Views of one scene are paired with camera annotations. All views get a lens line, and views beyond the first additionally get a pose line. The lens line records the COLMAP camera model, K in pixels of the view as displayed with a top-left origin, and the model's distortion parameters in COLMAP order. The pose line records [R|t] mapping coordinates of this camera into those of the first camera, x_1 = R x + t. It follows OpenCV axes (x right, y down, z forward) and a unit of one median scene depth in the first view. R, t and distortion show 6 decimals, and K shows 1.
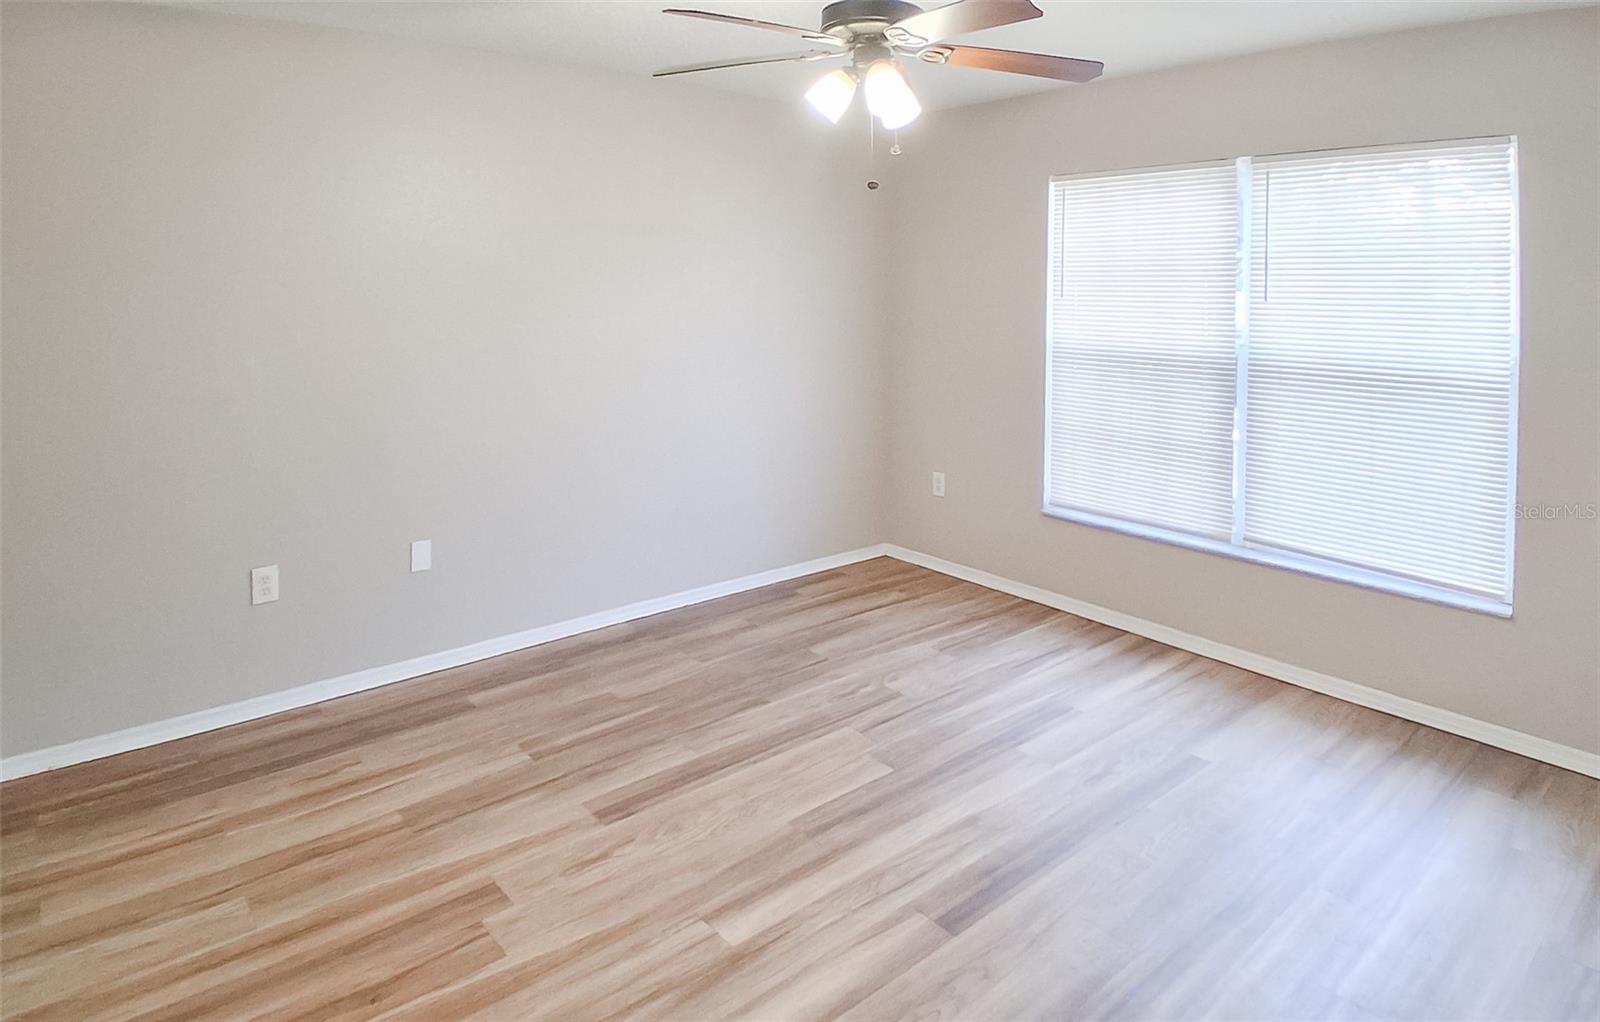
lens RADIAL K [[900.2, 0, 800.0], [0, 900.2, 511.0], [0, 0, 1]] dist [-0.035732, -0.000910]
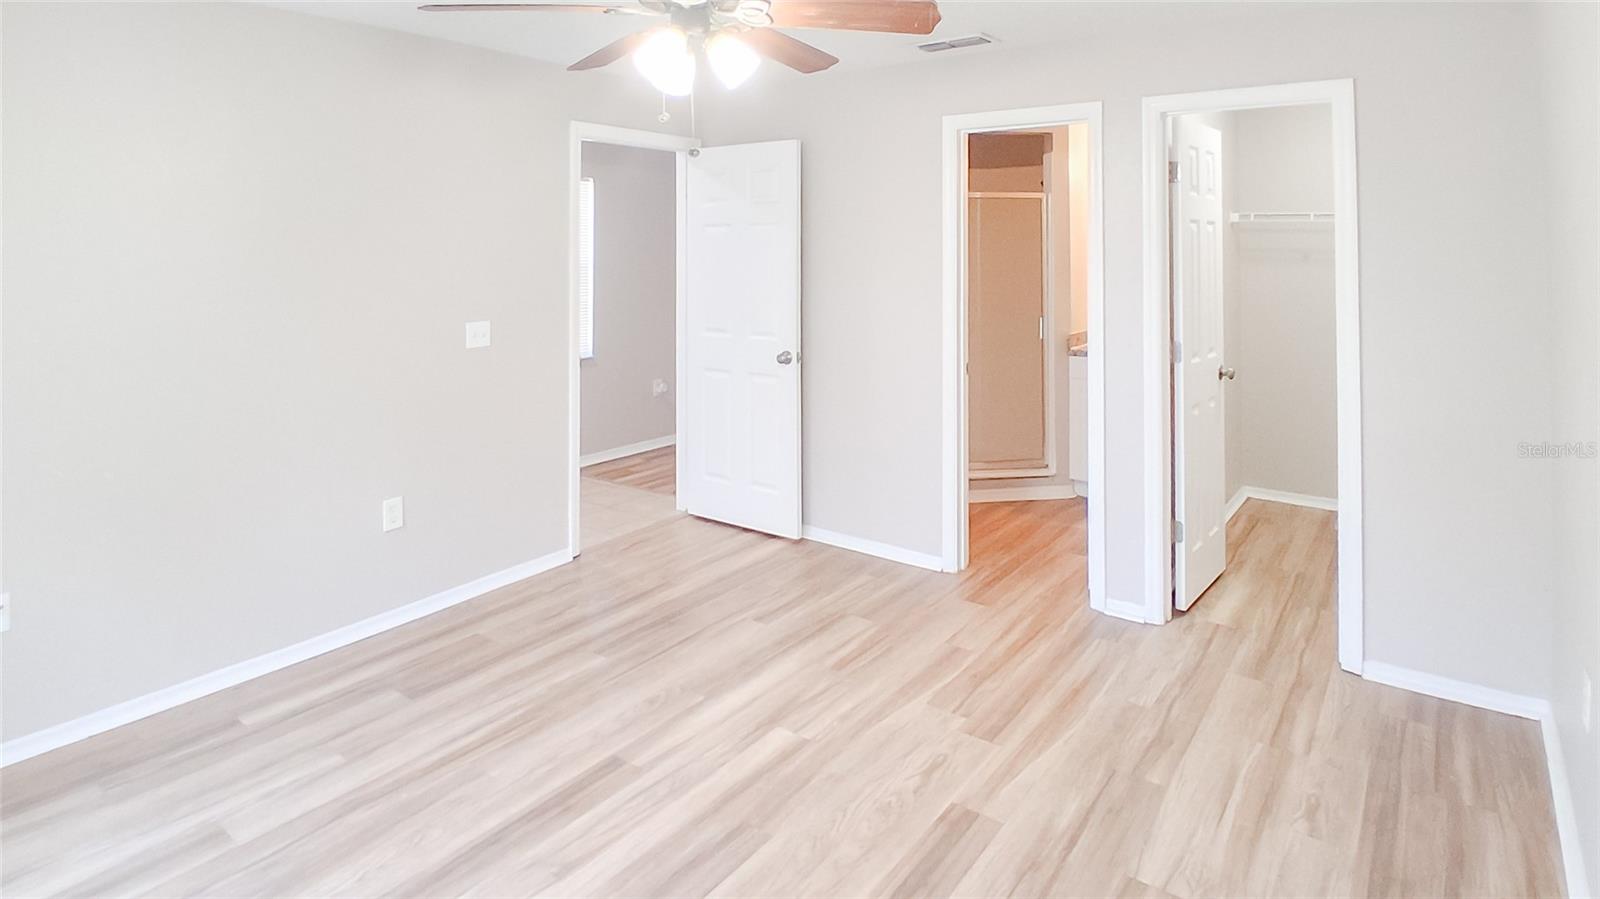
lens RADIAL K [[800.2, 0, 801.6], [0, 800.2, 482.0], [0, 0, 1]] dist [-0.034857, -0.000071]
pose [[-0.971893, 0.061005, -0.227381, 0.124262], [-0.061341, 0.866859, 0.494766, -0.382299], [0.227290, 0.494808, -0.838752, 1.551423]]
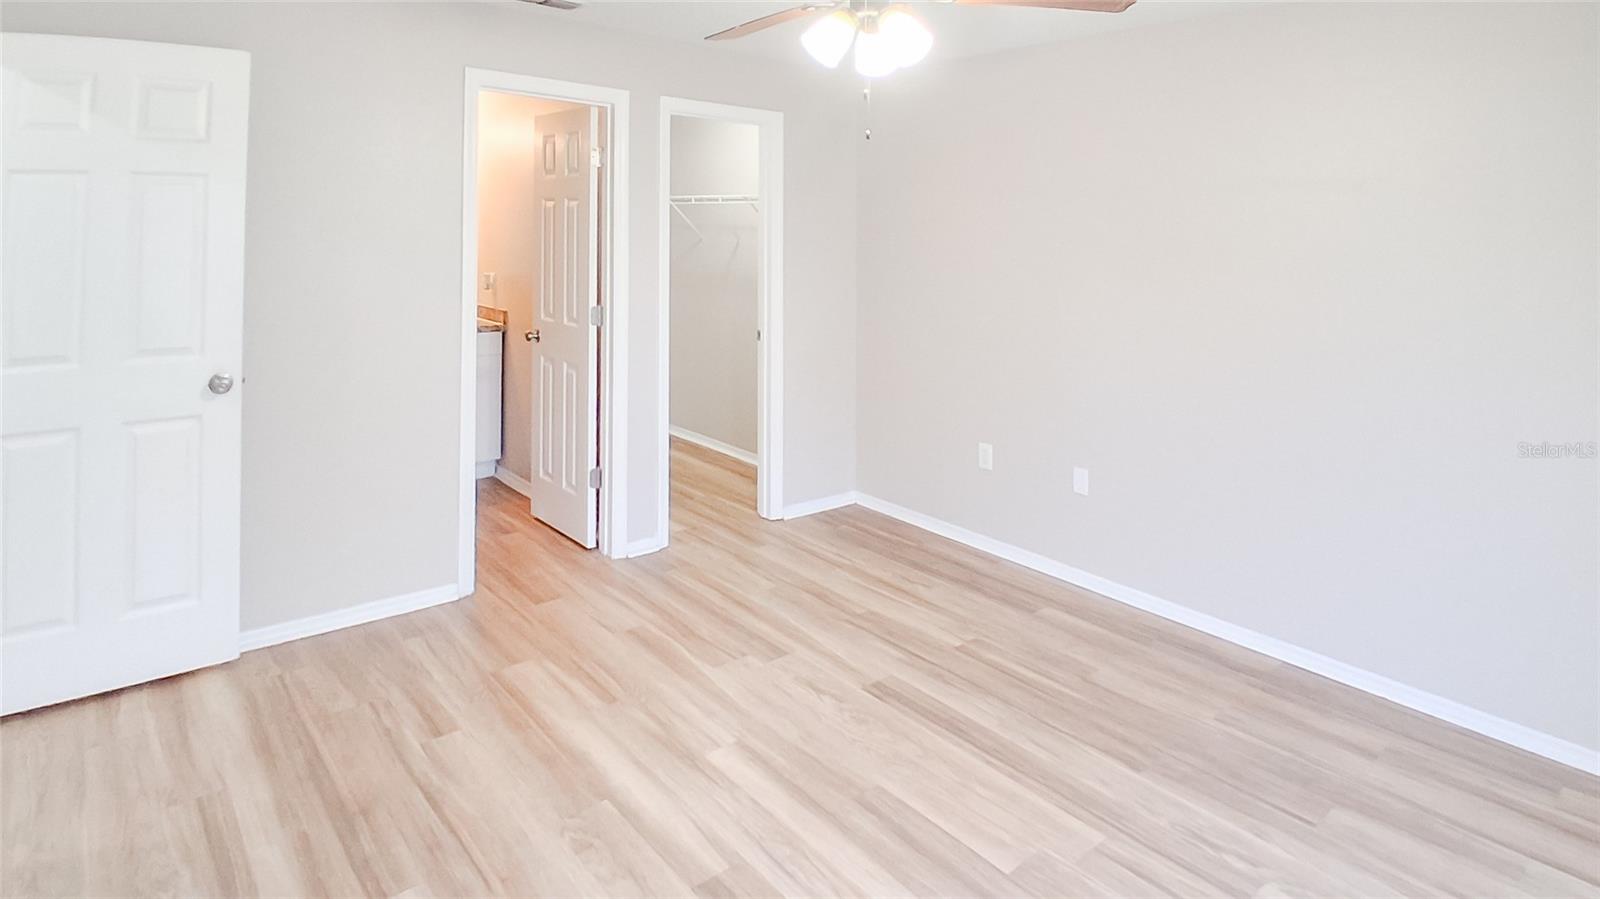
lens RADIAL K [[845.2, 0, 800.0], [0, 845.2, 449.5], [0, 0, 1]] dist [0.003049, -0.035979]
pose [[-0.006497, 0.245740, -0.969314, 0.804761], [-0.269585, 0.933014, 0.238344, -0.191063], [0.962955, 0.262862, 0.060186, 0.788595]]
